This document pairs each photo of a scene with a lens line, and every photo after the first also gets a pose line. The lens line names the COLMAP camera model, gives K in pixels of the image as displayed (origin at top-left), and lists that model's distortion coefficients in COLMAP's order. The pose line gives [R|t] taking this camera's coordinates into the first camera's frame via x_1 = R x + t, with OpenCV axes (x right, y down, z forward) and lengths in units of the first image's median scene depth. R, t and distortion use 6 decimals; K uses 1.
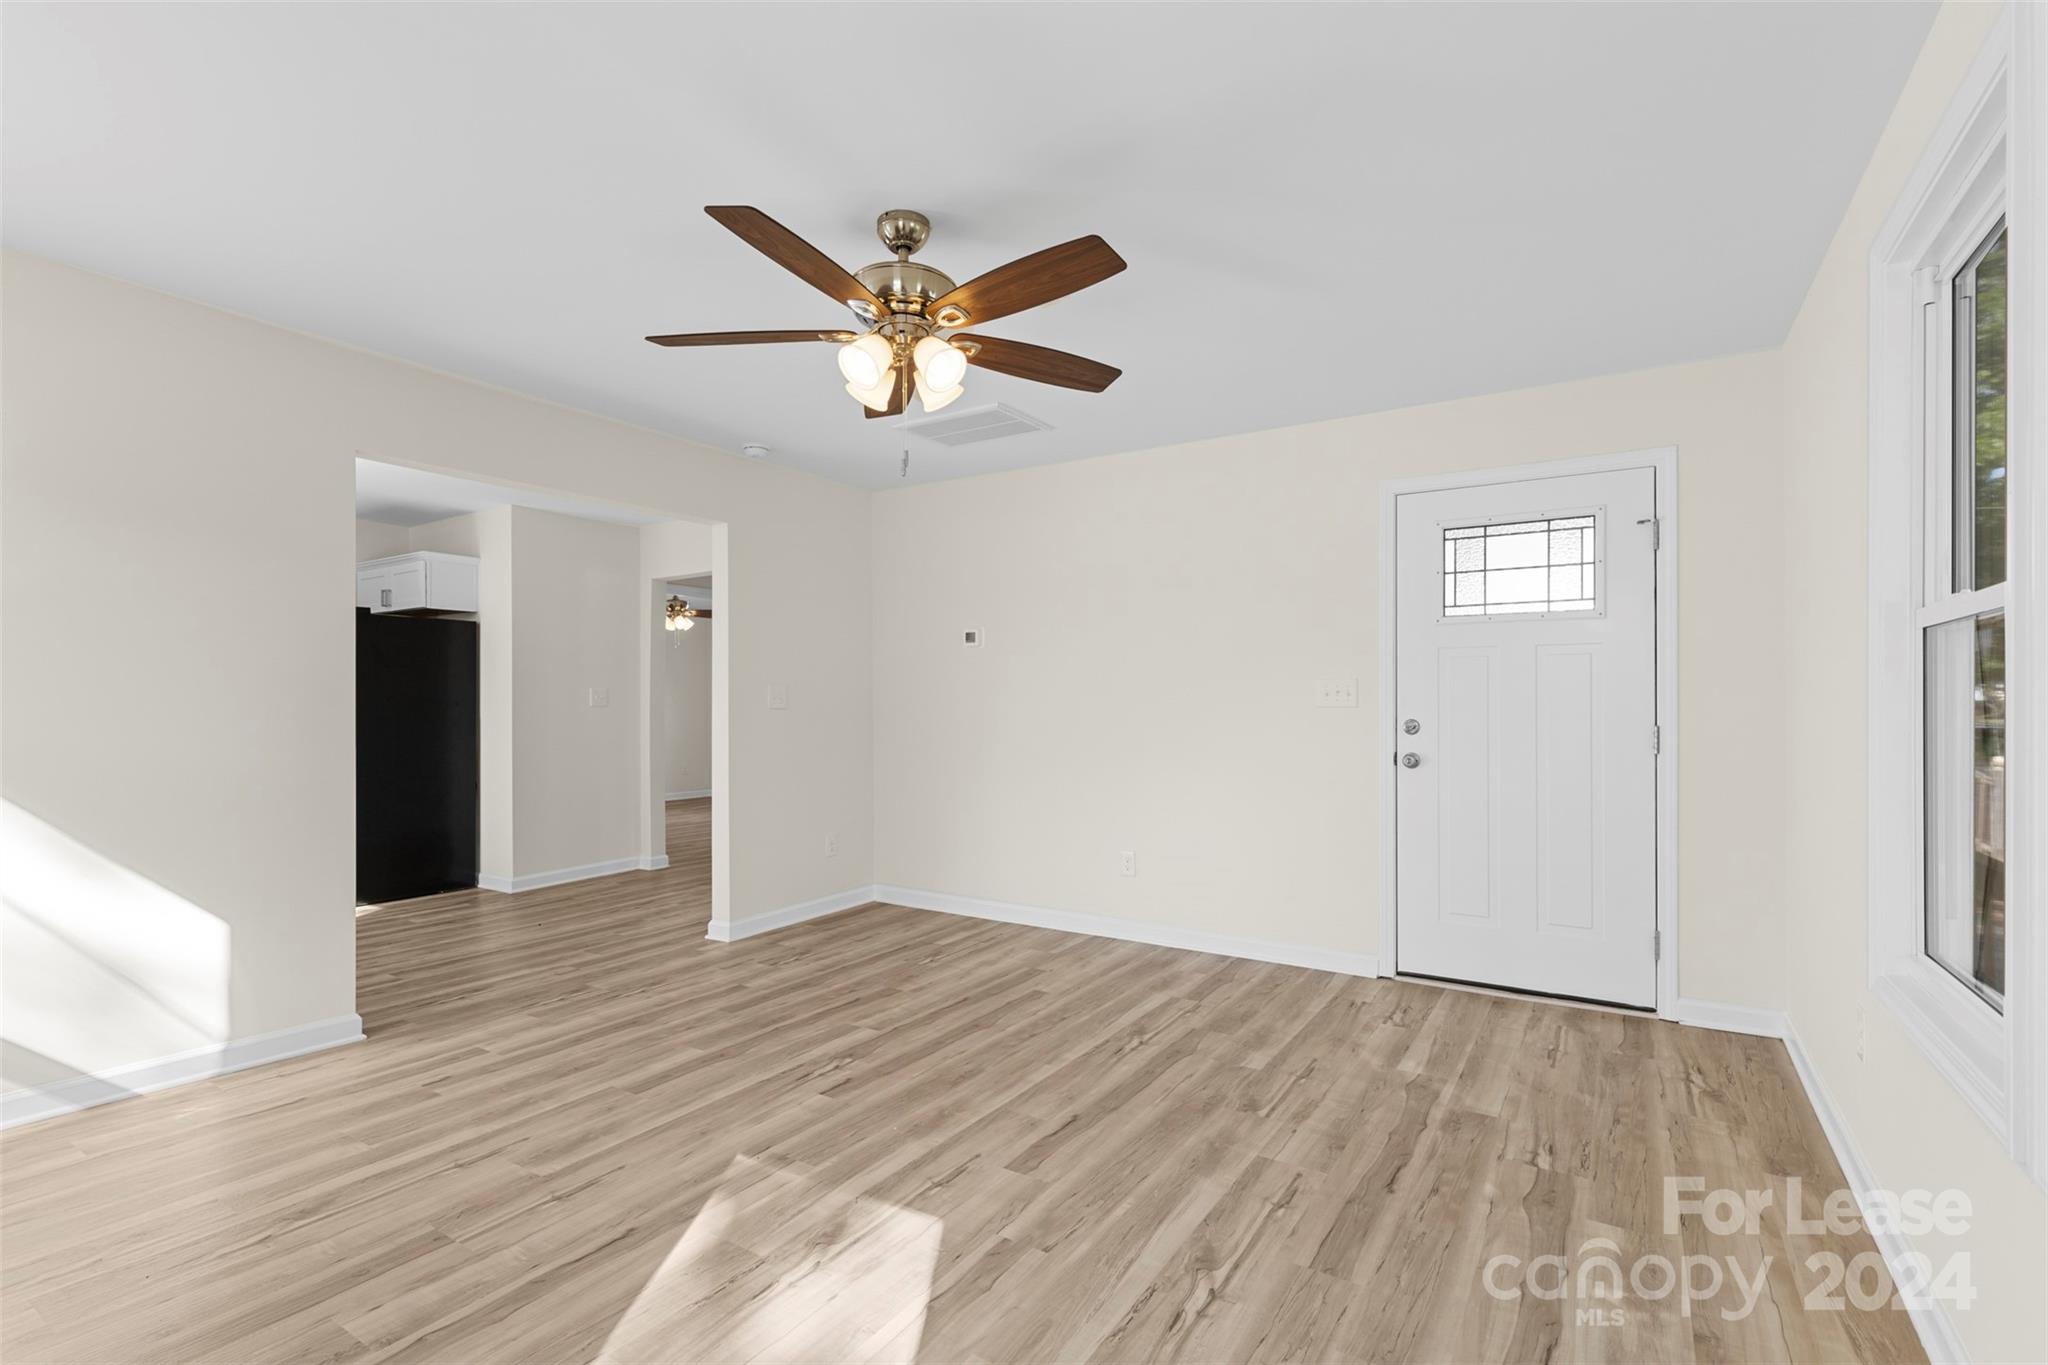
lens RADIAL K [[929.8, 0, 1032.8], [0, 929.8, 705.7], [0, 0, 1]] dist [-0.001400, 0.000036]
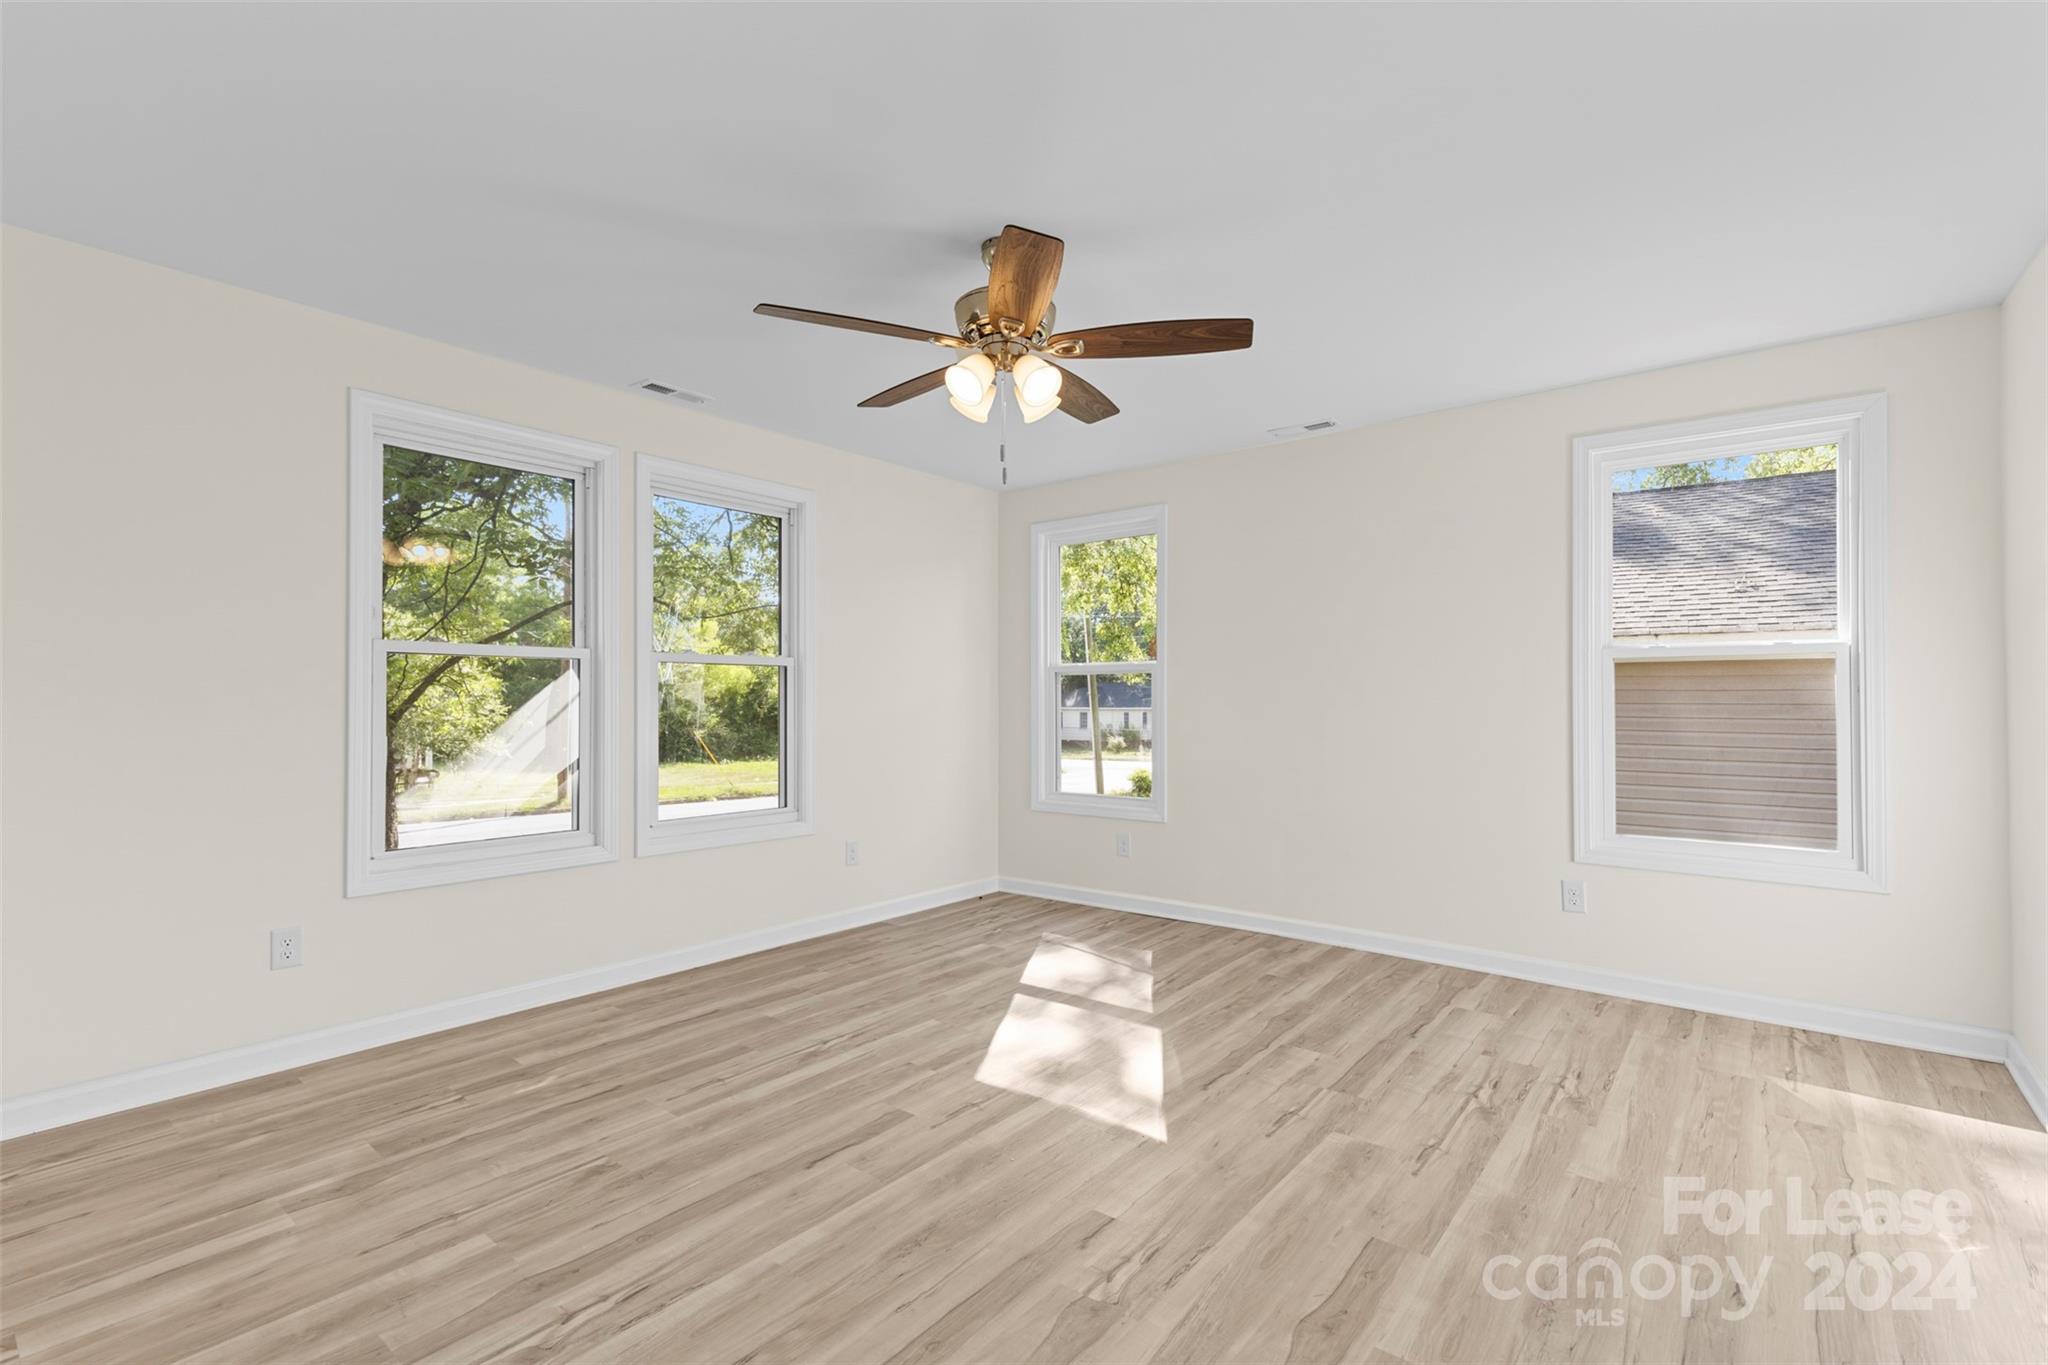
lens RADIAL K [[929.8, 0, 1032.8], [0, 929.8, 705.7], [0, 0, 1]] dist [-0.001400, 0.000036]
pose [[-0.994049, -0.000346, 0.108936, -0.276615], [-0.000093, 0.999997, 0.002324, 0.005283], [-0.108936, 0.002300, -0.994046, 1.971386]]
